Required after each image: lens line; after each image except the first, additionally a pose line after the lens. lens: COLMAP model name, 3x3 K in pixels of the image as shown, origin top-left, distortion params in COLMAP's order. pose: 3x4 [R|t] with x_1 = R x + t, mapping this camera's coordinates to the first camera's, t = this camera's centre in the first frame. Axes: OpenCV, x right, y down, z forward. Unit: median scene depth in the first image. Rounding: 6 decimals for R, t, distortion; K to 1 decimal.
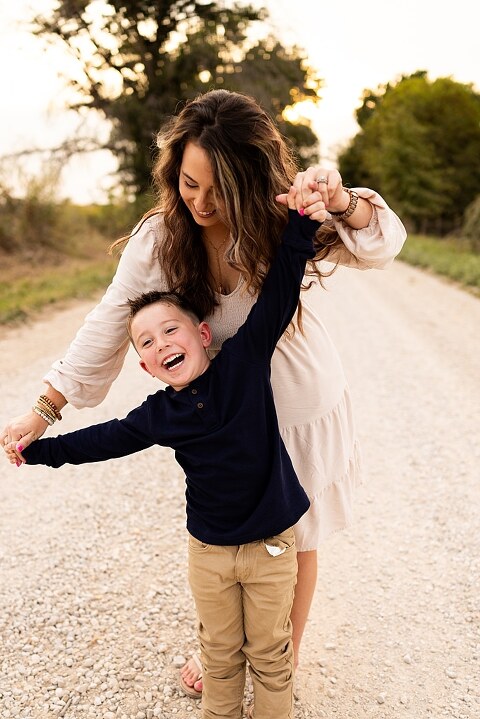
lens RADIAL K [[679.4, 0, 240.0], [0, 679.4, 359.5], [0, 0, 1]] dist [-0.003150, -0.017304]
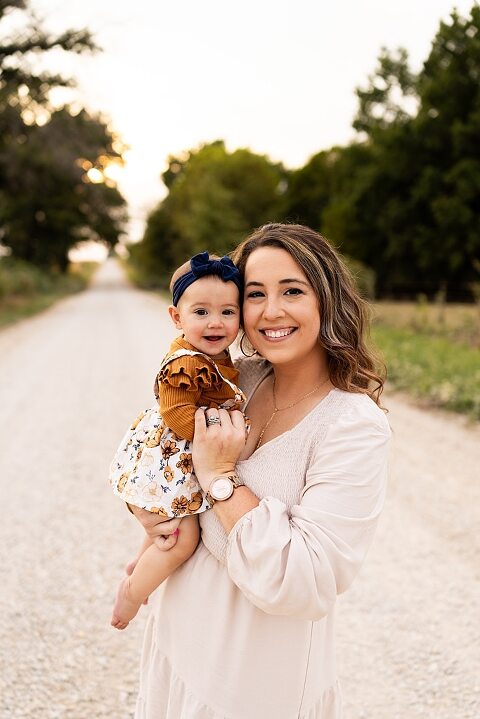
lens RADIAL K [[679.4, 0, 240.0], [0, 679.4, 359.5], [0, 0, 1]] dist [-0.003150, -0.017304]
pose [[0.961706, -0.041100, 0.270984, -0.014732], [0.062648, 0.995482, -0.071352, -0.006095], [-0.266827, 0.085596, 0.959936, -0.007547]]
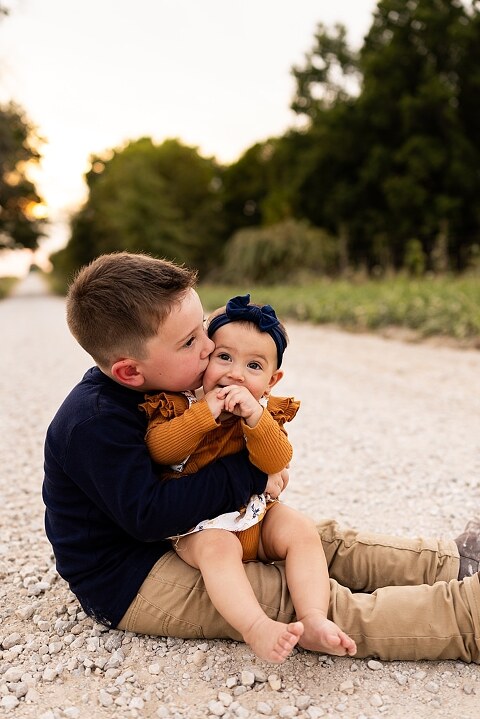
lens RADIAL K [[712.5, 0, 241.6], [0, 712.5, 357.1], [0, 0, 1]] dist [-0.002483, -0.020939]
pose [[0.930323, -0.076644, 0.358642, -0.000785], [0.116380, 0.989071, -0.090521, 0.007885], [-0.347785, 0.125952, 0.929076, 0.068408]]
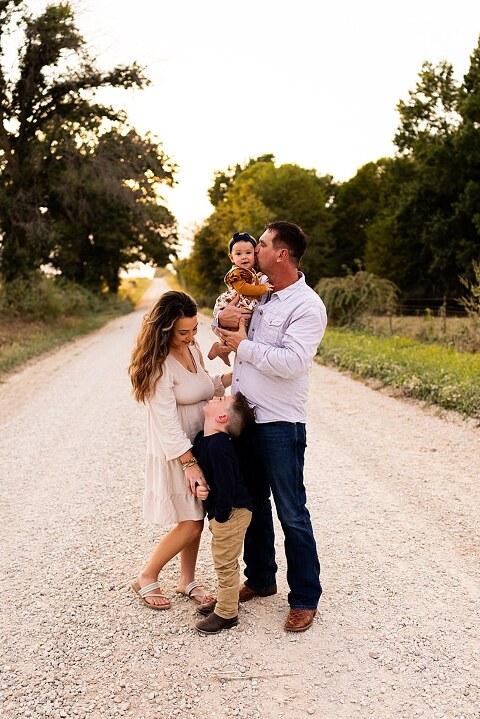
lens RADIAL K [[712.5, 0, 241.6], [0, 712.5, 357.1], [0, 0, 1]] dist [-0.002483, -0.020939]
pose [[0.978973, -0.044617, 0.199050, -0.019251], [0.066968, 0.992000, -0.107007, 0.008975], [-0.192683, 0.118087, 0.974130, -0.088471]]
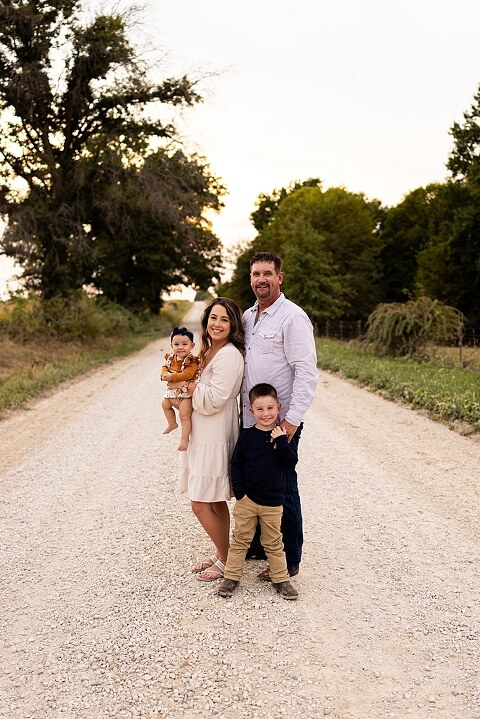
lens RADIAL K [[708.0, 0, 246.3], [0, 708.0, 357.7], [0, 0, 1]] dist [-0.000276, 0.001266]
pose [[0.987926, -0.009176, 0.154655, -0.018592], [0.031529, 0.989262, -0.142710, -0.000577], [-0.151685, 0.145863, 0.977607, -0.035094]]
